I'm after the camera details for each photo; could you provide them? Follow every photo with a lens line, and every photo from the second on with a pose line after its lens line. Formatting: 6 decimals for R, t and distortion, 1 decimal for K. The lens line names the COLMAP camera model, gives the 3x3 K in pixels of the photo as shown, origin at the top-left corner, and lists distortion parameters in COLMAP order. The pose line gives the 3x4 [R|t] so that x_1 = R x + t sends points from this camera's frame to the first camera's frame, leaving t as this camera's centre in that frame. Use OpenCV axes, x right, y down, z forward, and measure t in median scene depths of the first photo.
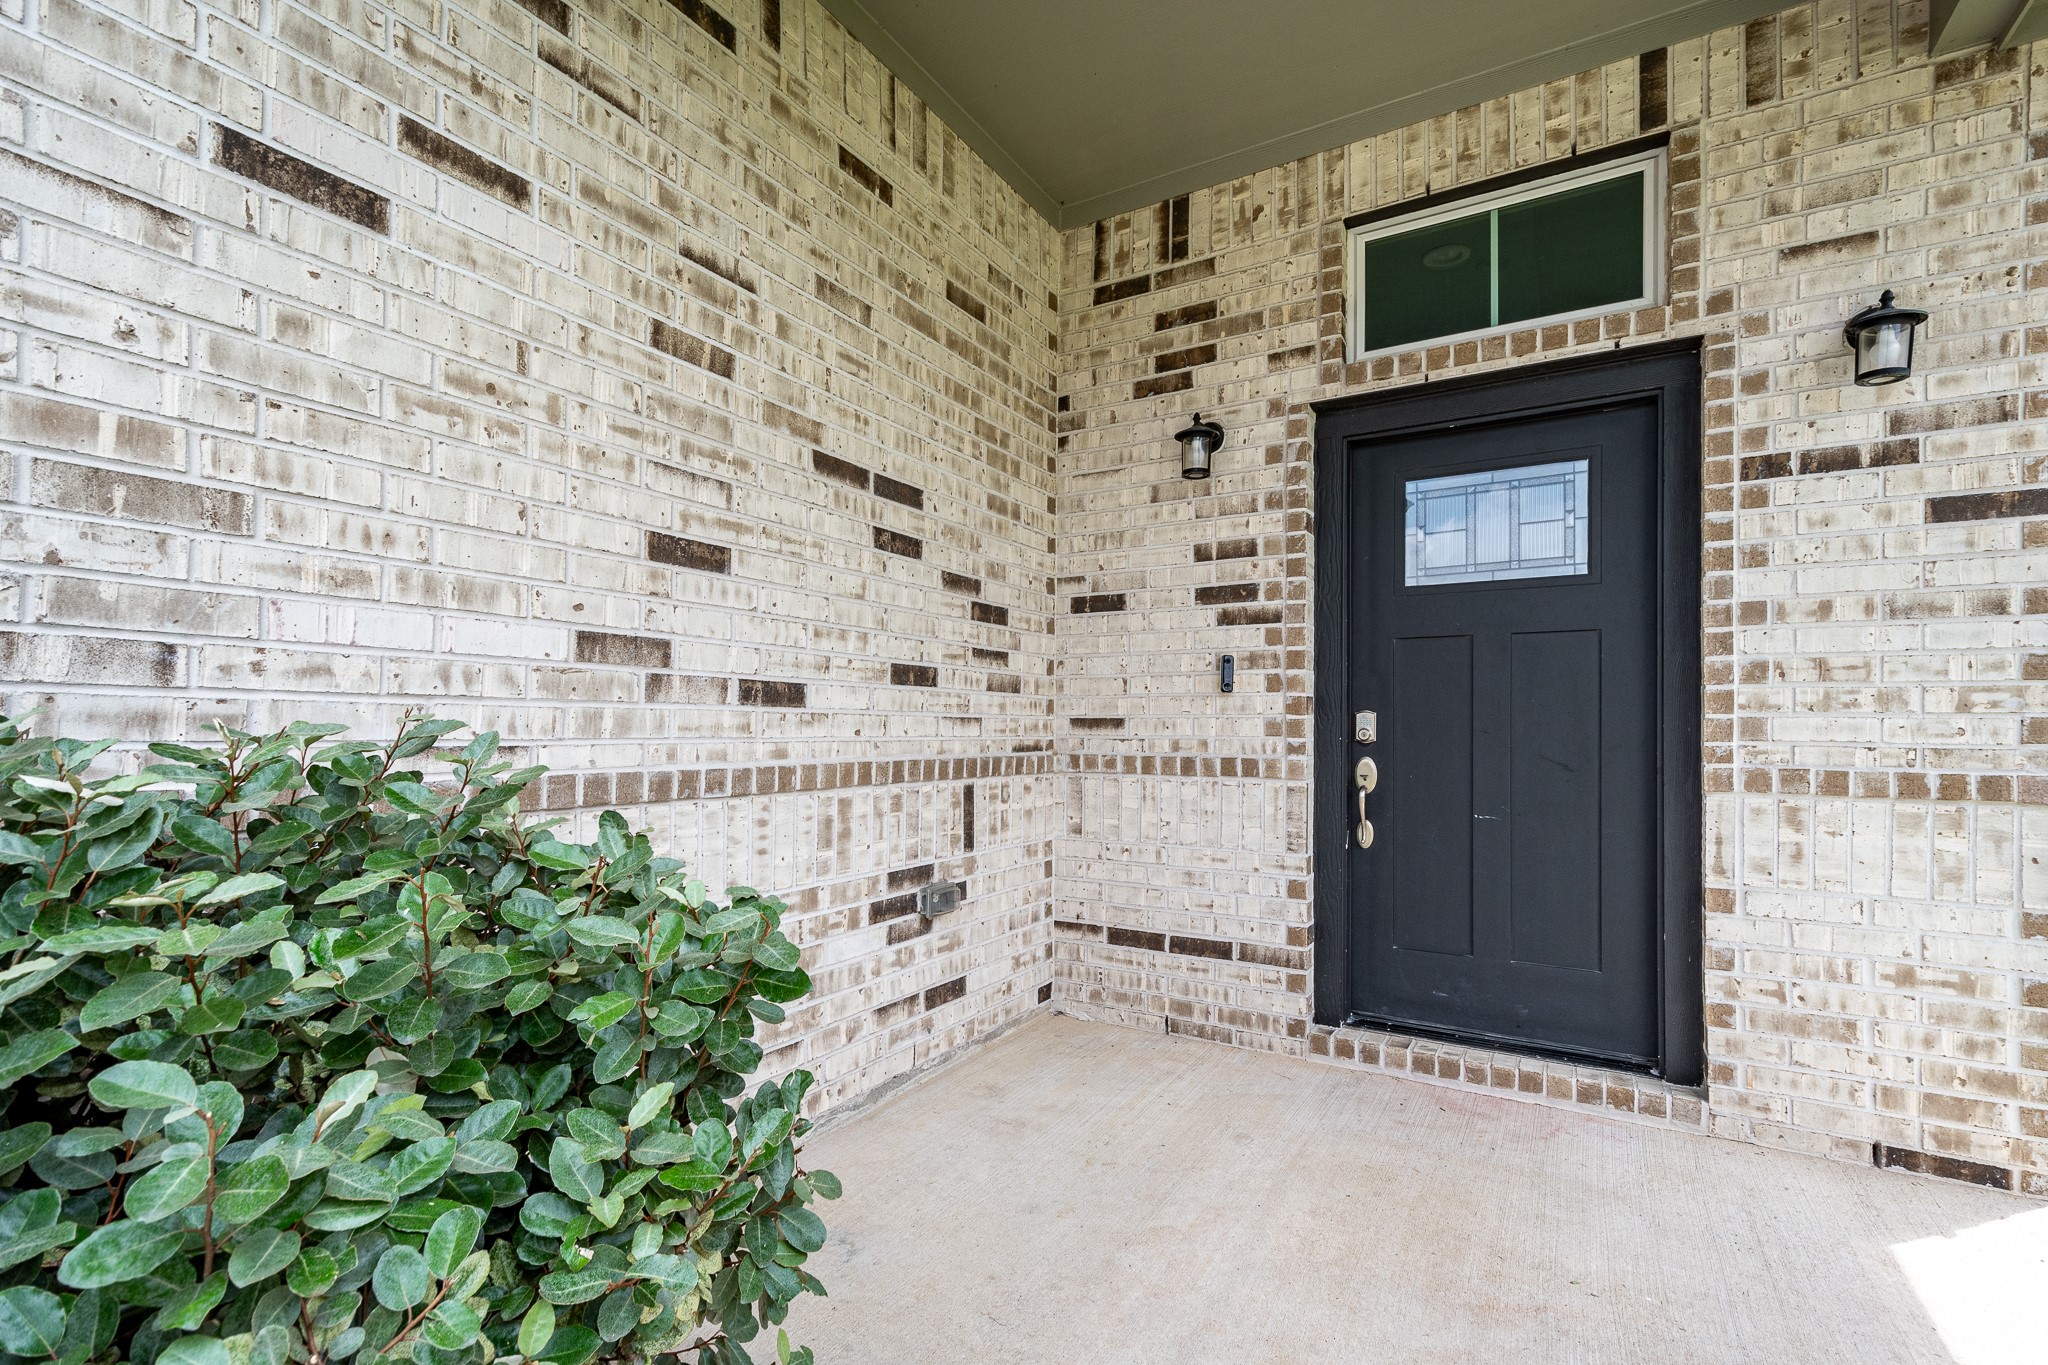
lens RADIAL K [[926.0, 0, 1062.3], [0, 926.0, 726.1], [0, 0, 1]] dist [0.005508, 0.000460]
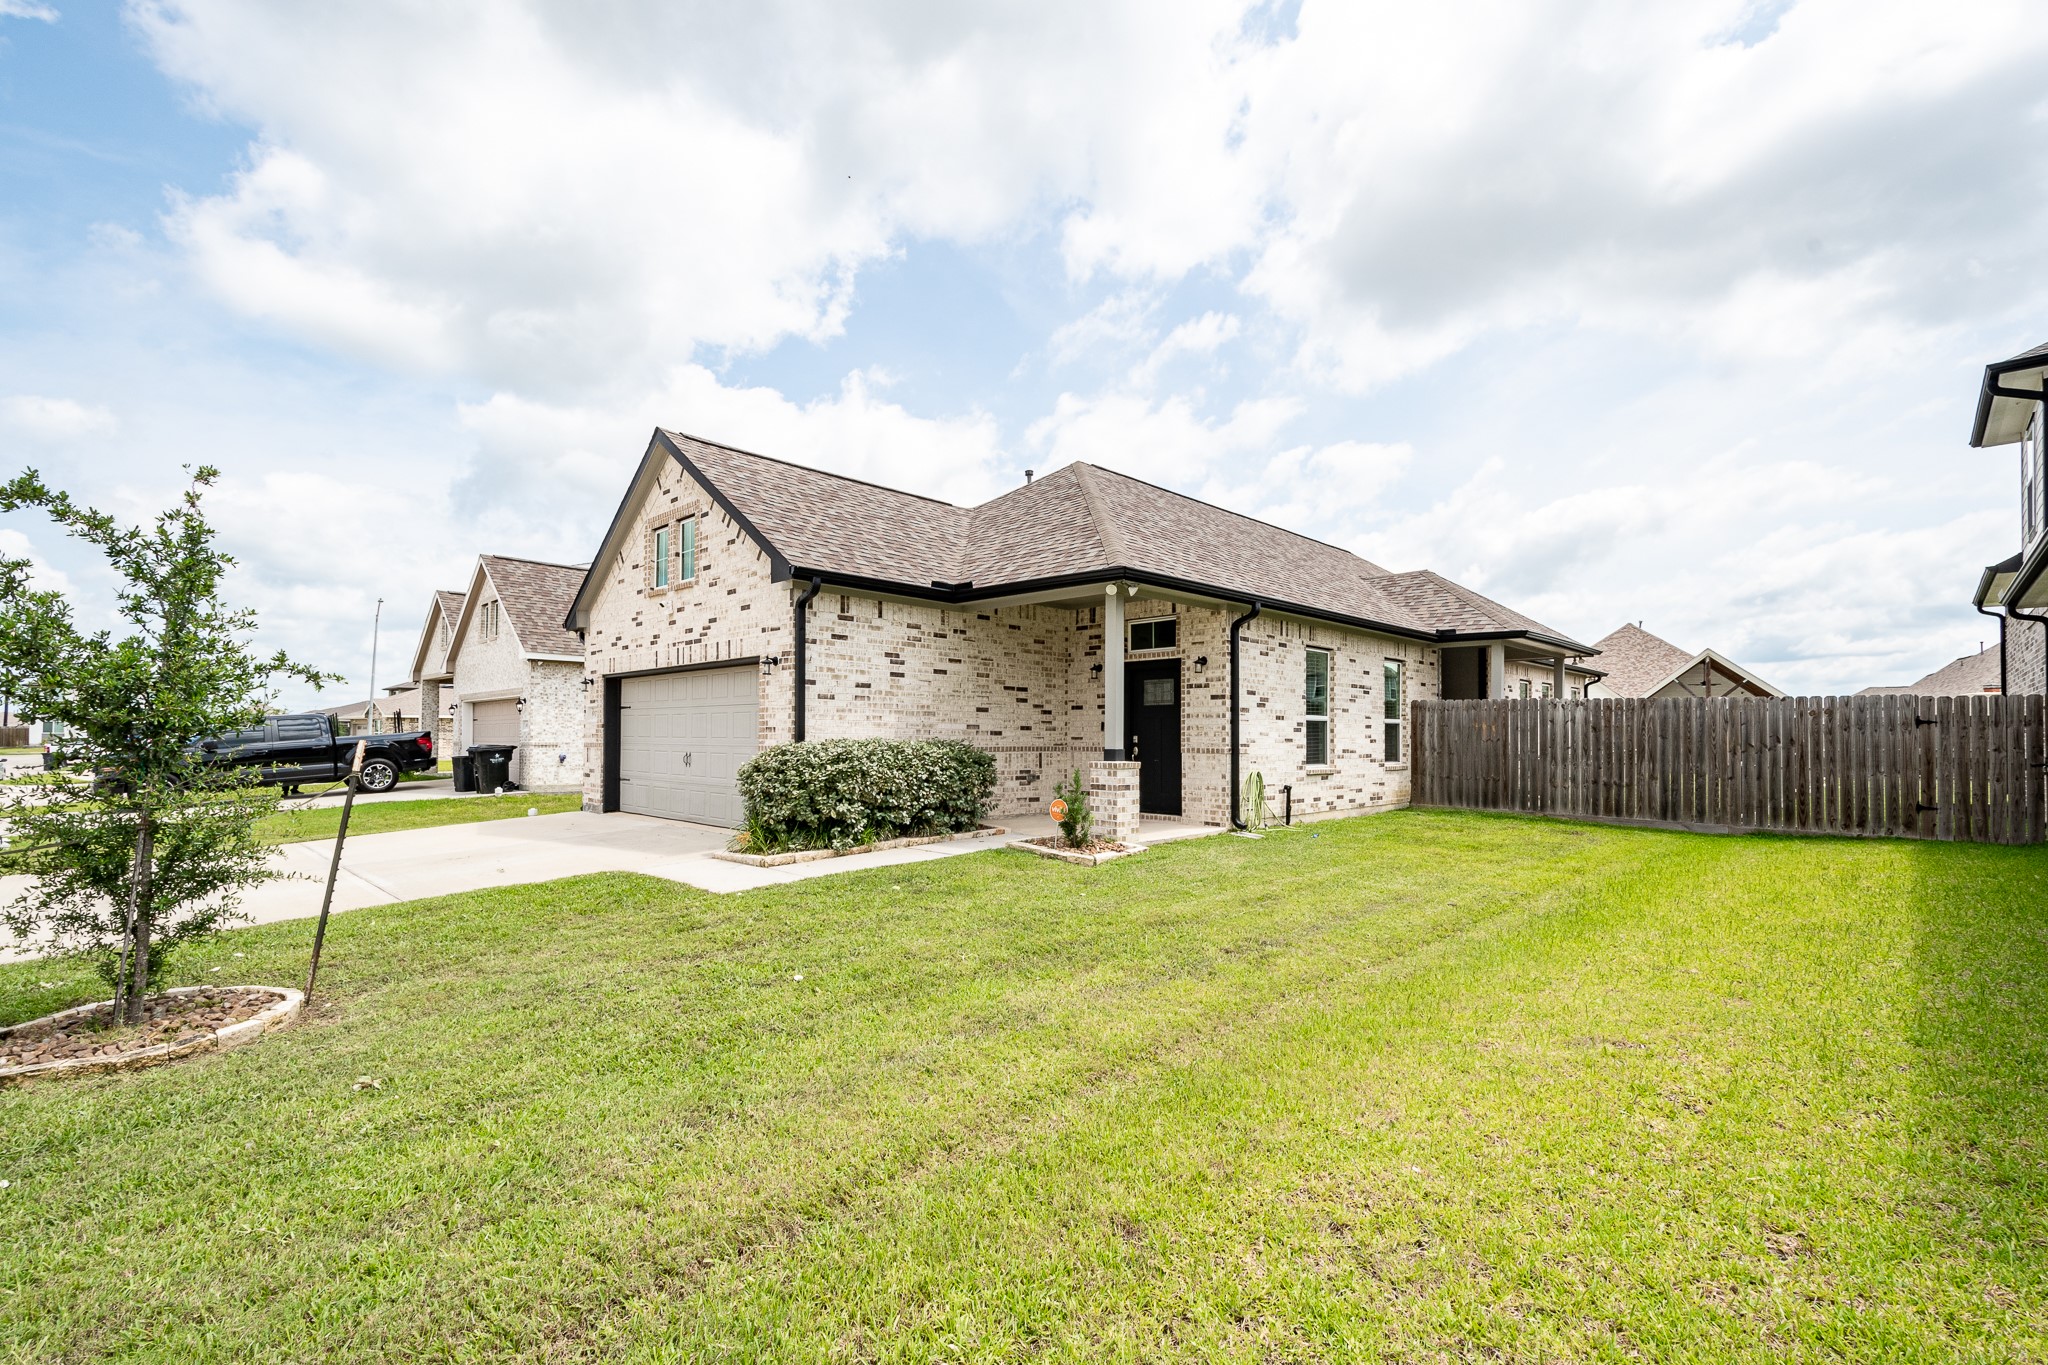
lens RADIAL K [[926.0, 0, 1052.6], [0, 926.0, 727.7], [0, 0, 1]] dist [0.005508, 0.000460]
pose [[0.967334, -0.002910, -0.253489, 1.173429], [0.000356, 0.999949, -0.010120, -0.010388], [0.253505, 0.009699, 0.967285, -3.535574]]
